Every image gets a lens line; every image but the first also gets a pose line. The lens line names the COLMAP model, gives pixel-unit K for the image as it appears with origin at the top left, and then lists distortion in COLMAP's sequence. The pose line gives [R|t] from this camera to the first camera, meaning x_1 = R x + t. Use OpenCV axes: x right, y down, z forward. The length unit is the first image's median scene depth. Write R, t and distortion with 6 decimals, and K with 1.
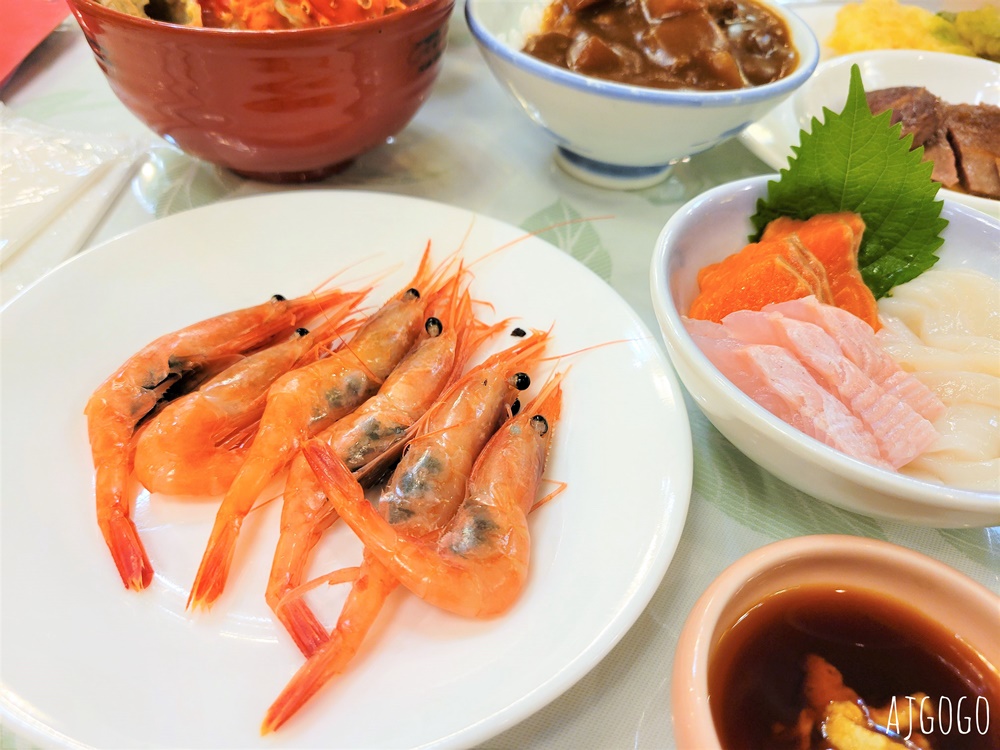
lens RADIAL K [[760.0, 0, 498.2], [0, 760.0, 377.8], [0, 0, 1]] dist [0.017708, 0.018715]
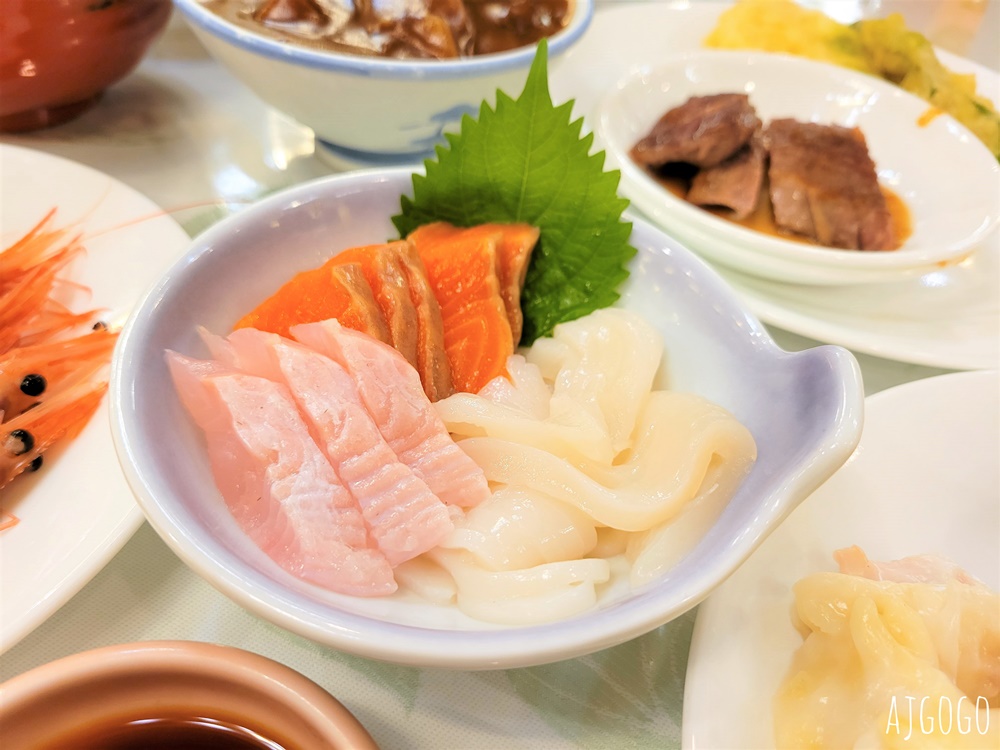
lens RADIAL K [[760.0, 0, 498.5], [0, 760.0, 374.2], [0, 0, 1]] dist [0.017708, 0.018715]
pose [[0.987994, 0.121487, -0.095435, 0.534673], [-0.122885, 0.992381, -0.008889, -0.054610], [0.093628, 0.020510, 0.995396, 0.222973]]
